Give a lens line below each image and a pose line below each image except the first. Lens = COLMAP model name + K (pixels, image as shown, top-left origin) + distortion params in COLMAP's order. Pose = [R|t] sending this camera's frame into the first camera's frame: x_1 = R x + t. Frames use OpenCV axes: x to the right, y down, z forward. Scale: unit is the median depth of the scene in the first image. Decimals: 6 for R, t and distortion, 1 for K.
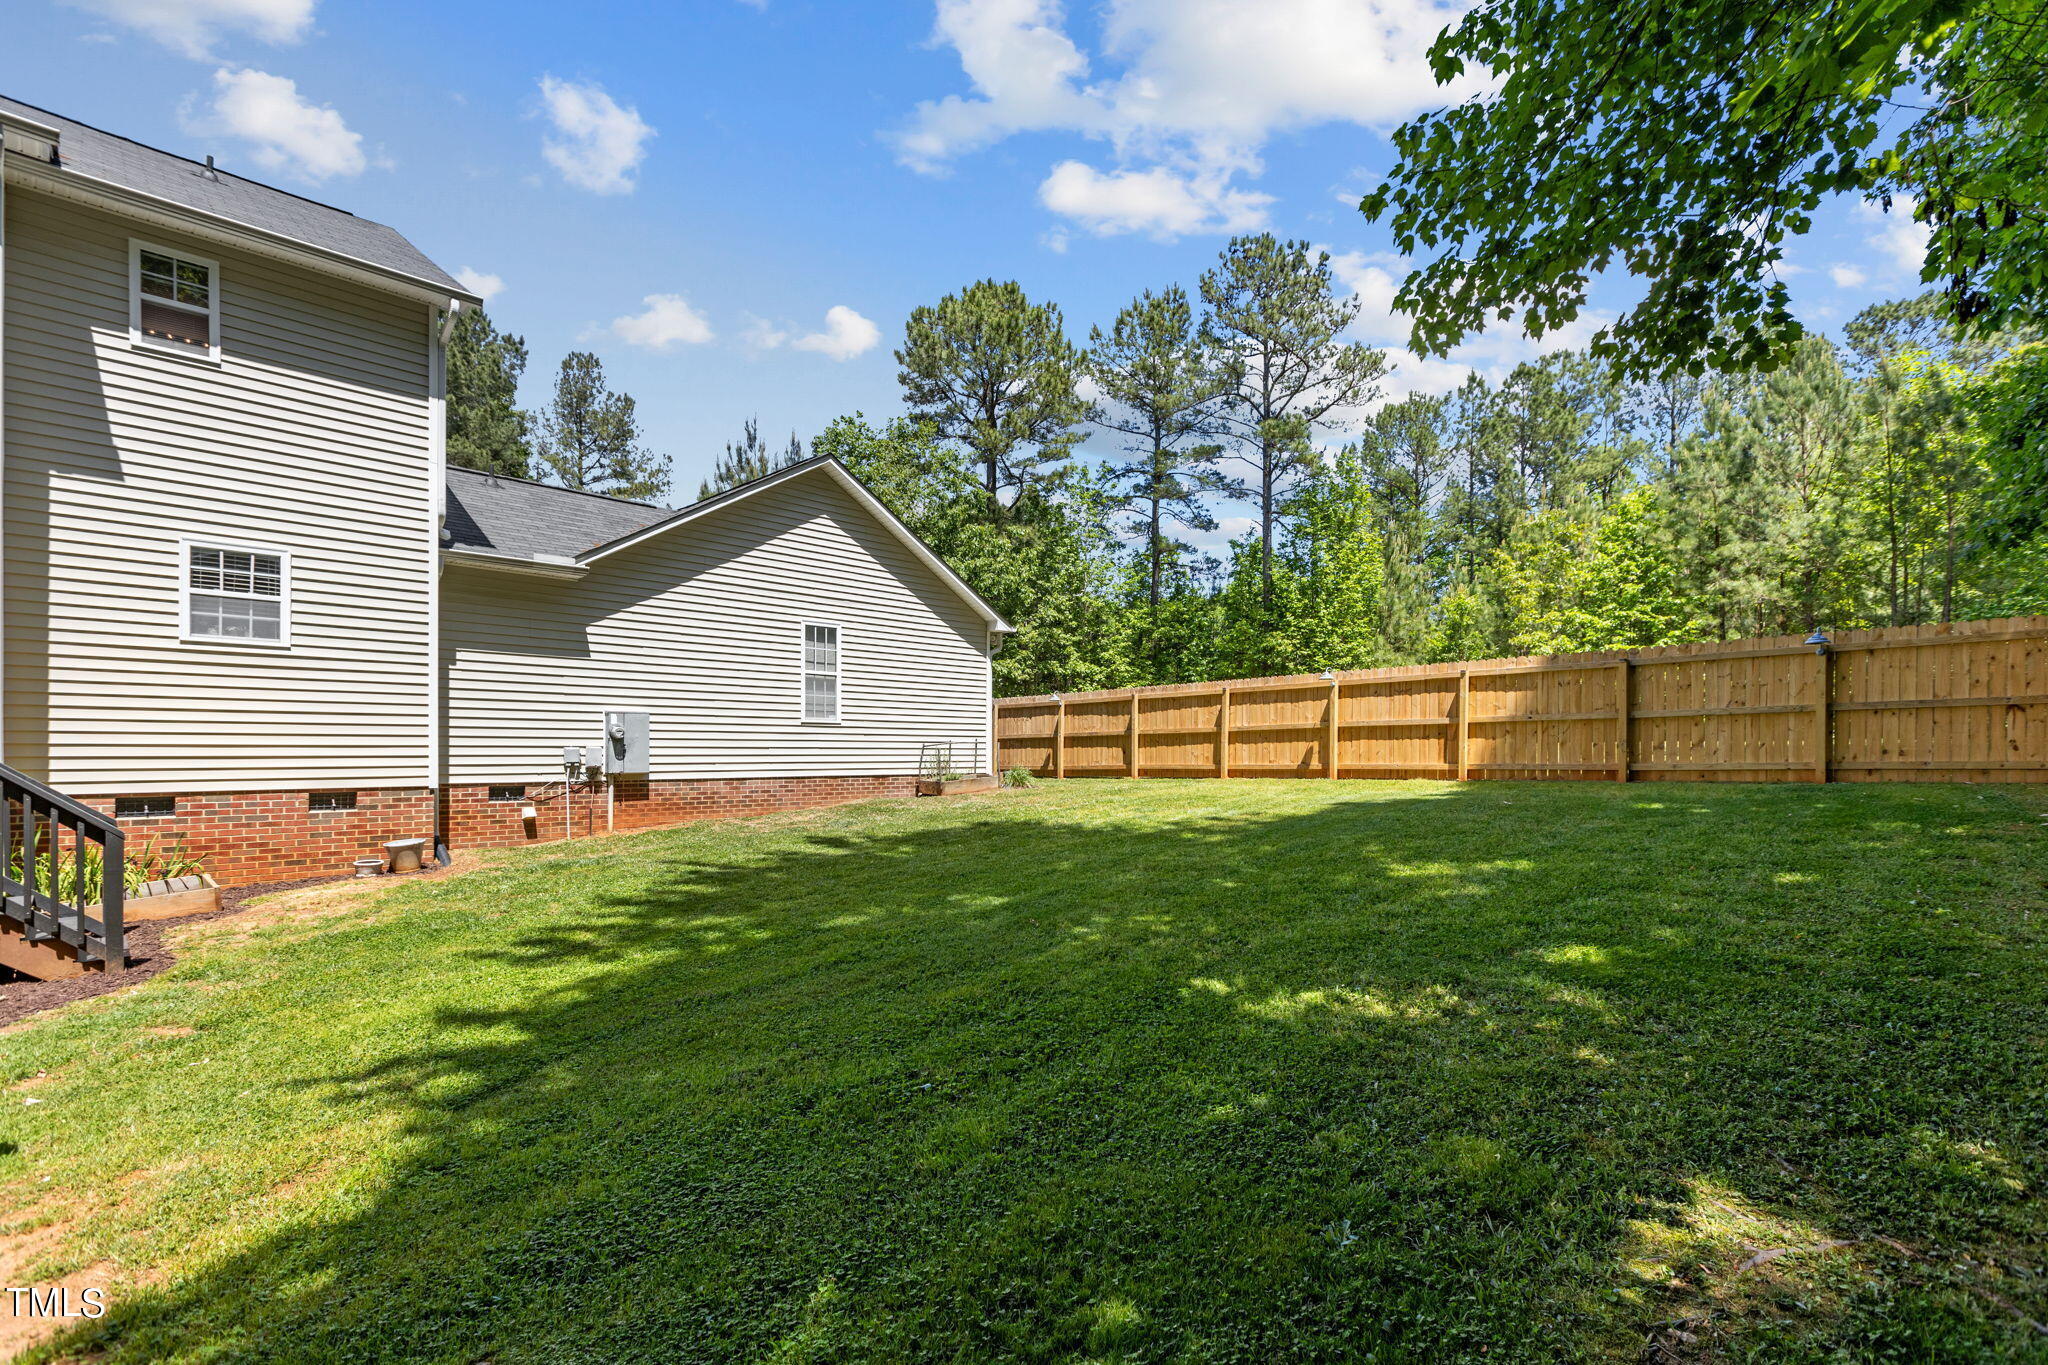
lens RADIAL K [[911.9, 0, 1032.5], [0, 911.9, 738.0], [0, 0, 1]] dist [-0.000688, 0.002180]
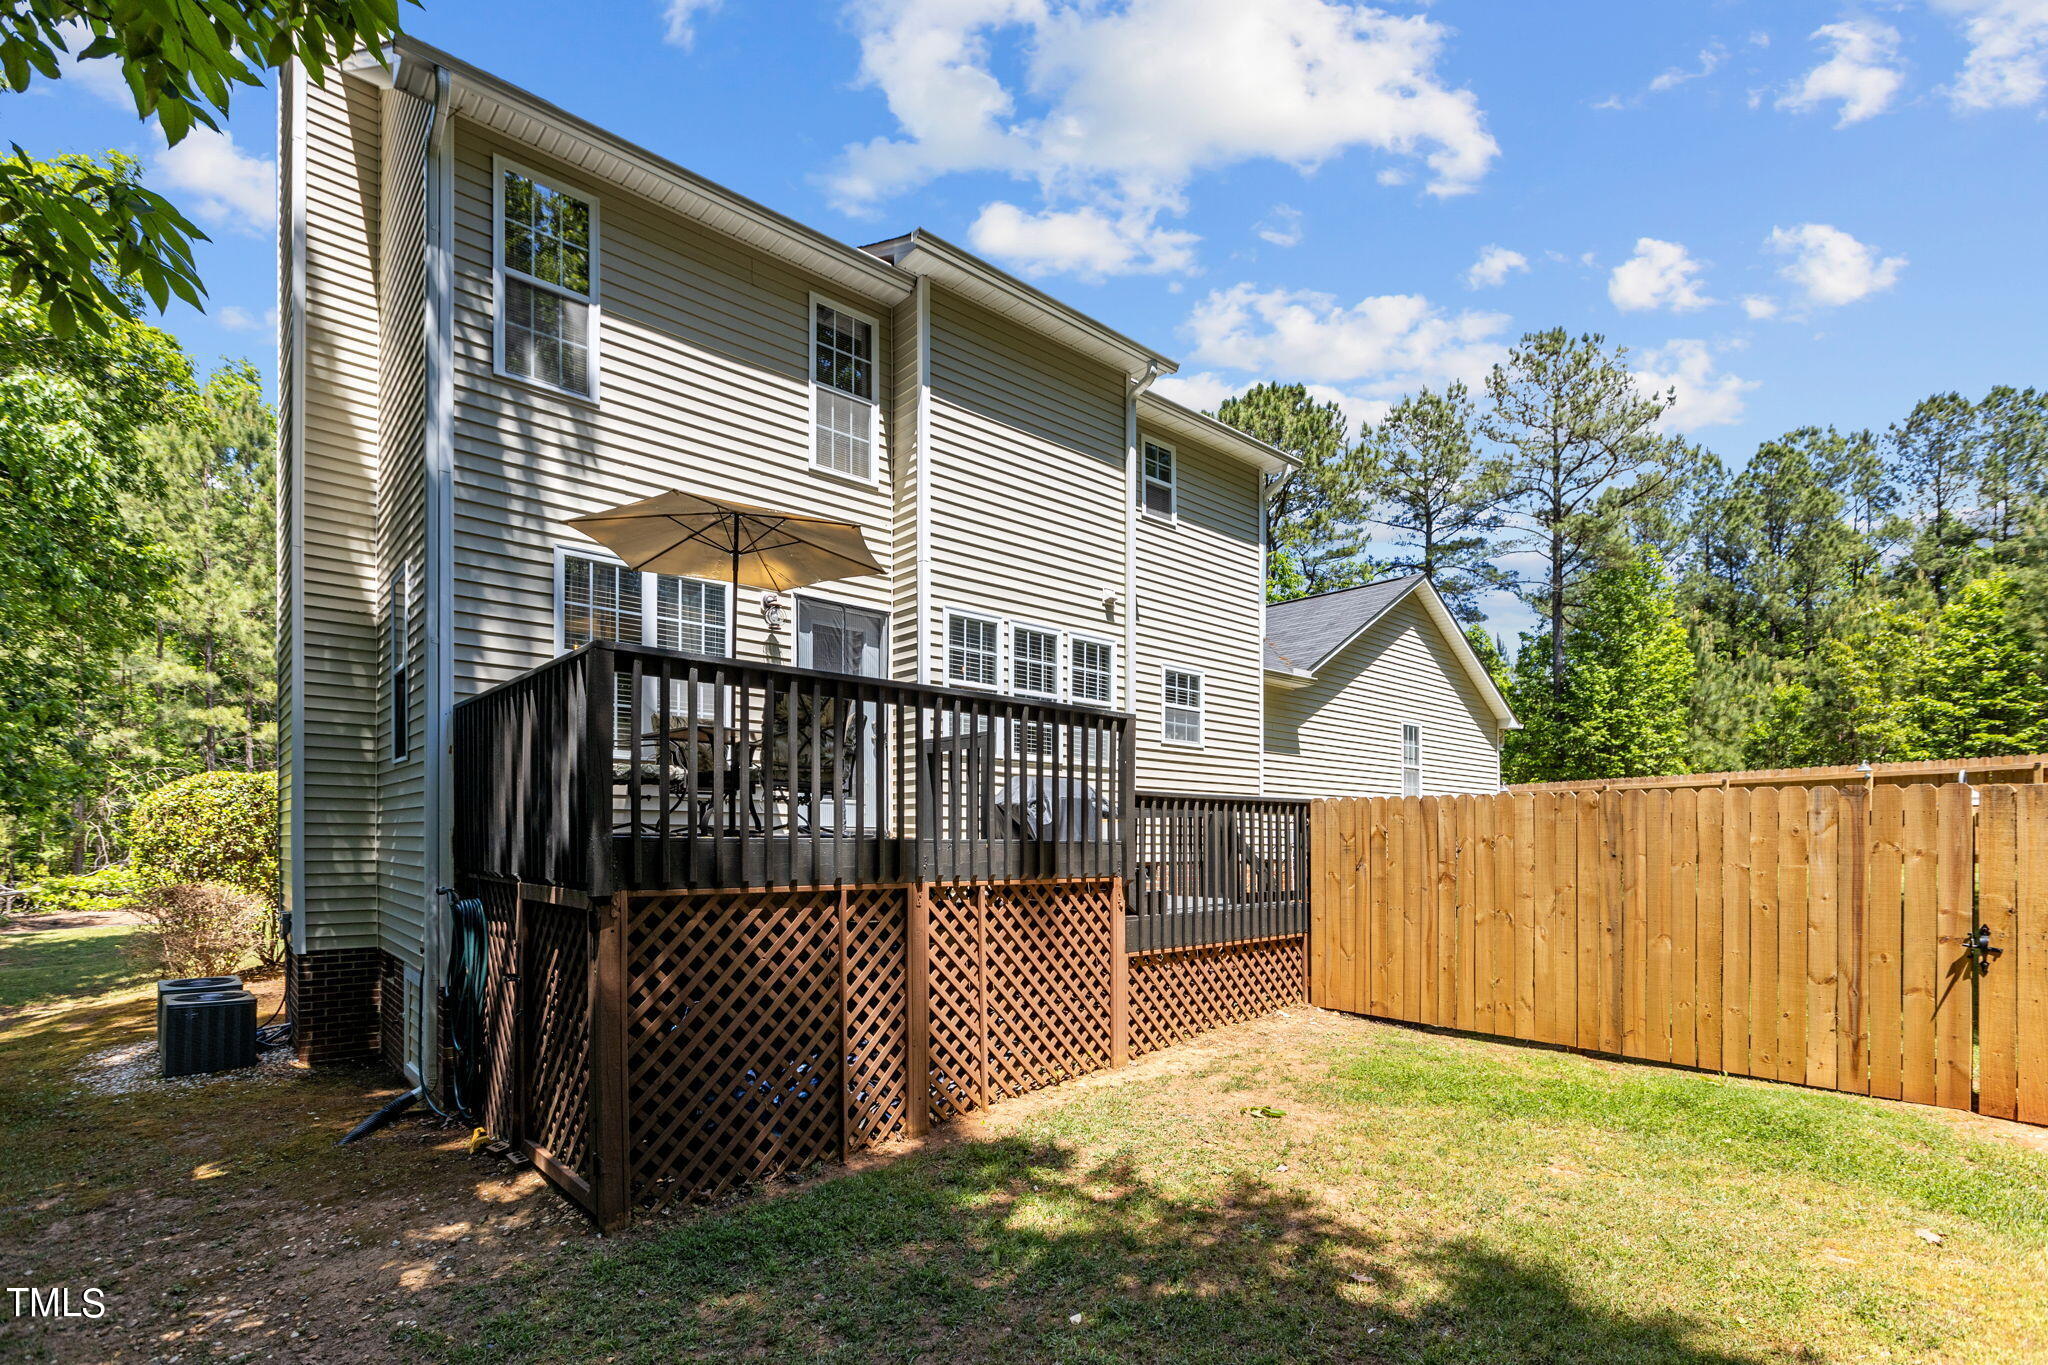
lens RADIAL K [[911.9, 0, 1032.5], [0, 911.9, 837.7], [0, 0, 1]] dist [-0.000688, 0.002180]
pose [[0.995315, 0.006051, -0.096495, -0.651497], [-0.004984, 0.999924, 0.011293, 0.008218], [0.096556, -0.010760, 0.995269, -0.198349]]
